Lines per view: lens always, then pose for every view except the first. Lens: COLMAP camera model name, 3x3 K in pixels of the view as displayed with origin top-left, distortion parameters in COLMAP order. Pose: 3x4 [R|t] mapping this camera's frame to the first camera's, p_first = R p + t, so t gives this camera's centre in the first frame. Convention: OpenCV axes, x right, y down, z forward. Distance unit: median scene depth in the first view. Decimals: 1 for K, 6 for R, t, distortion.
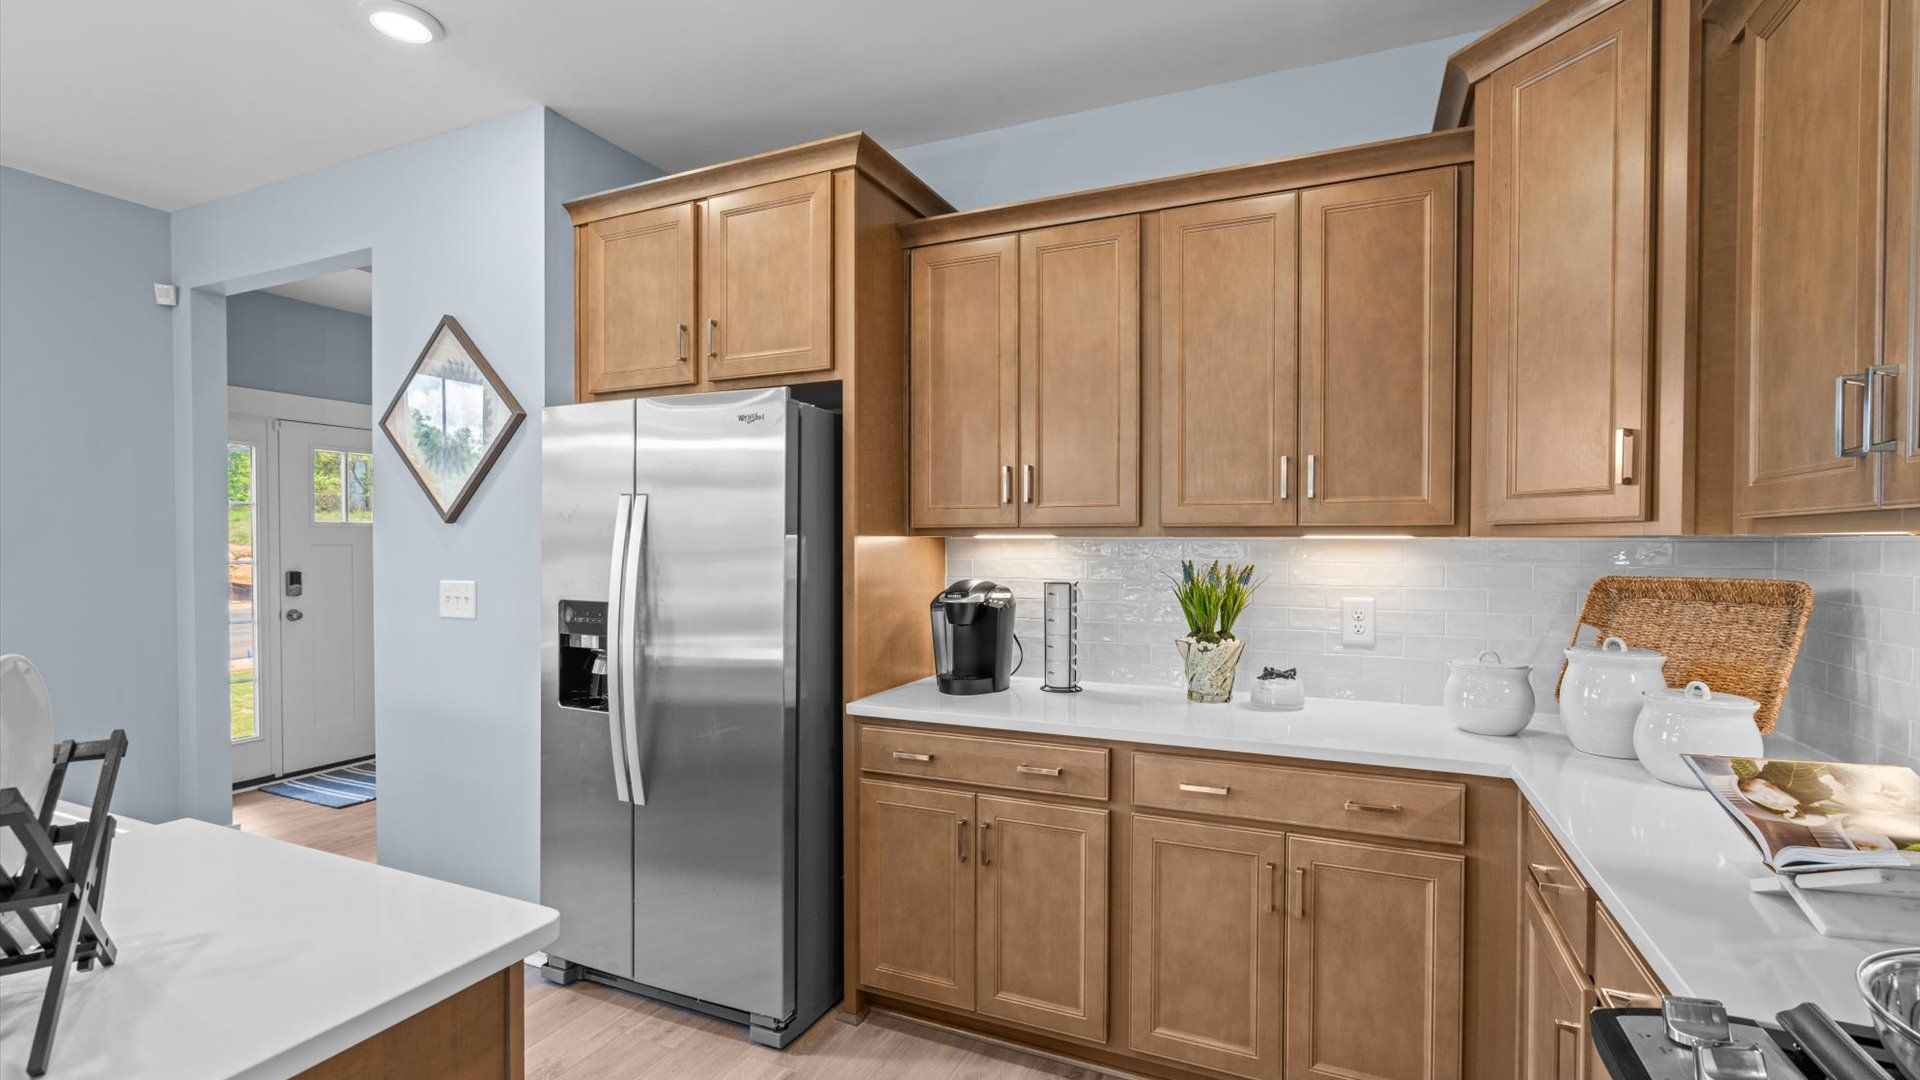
lens RADIAL K [[858.3, 0, 960.0], [0, 858.3, 540.0], [0, 0, 1]] dist [0.000598, -0.000041]
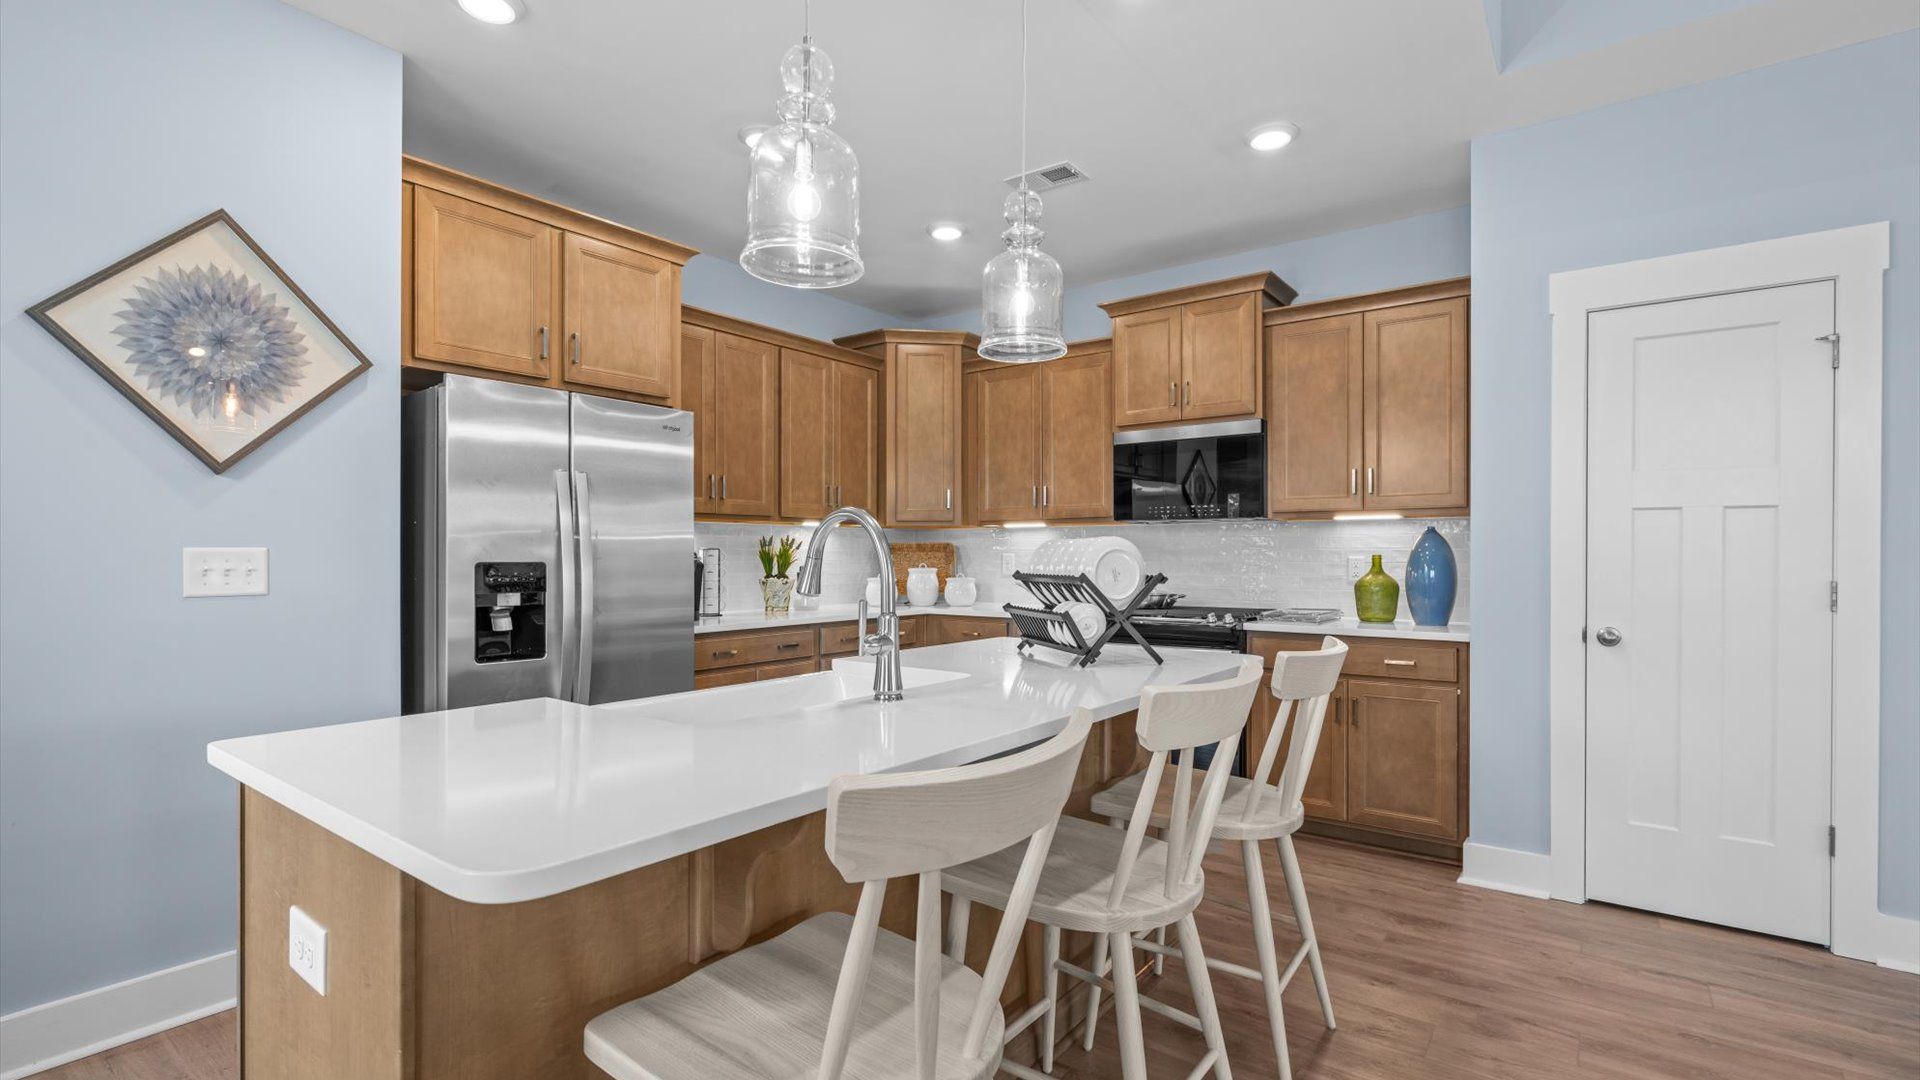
lens RADIAL K [[858.3, 0, 960.0], [0, 858.3, 540.0], [0, 0, 1]] dist [0.000598, -0.000041]
pose [[0.229639, 0.015849, 0.973147, -1.404344], [-0.003720, 0.999874, -0.015406, 0.058345], [-0.973269, -0.000083, 0.229669, 0.187967]]
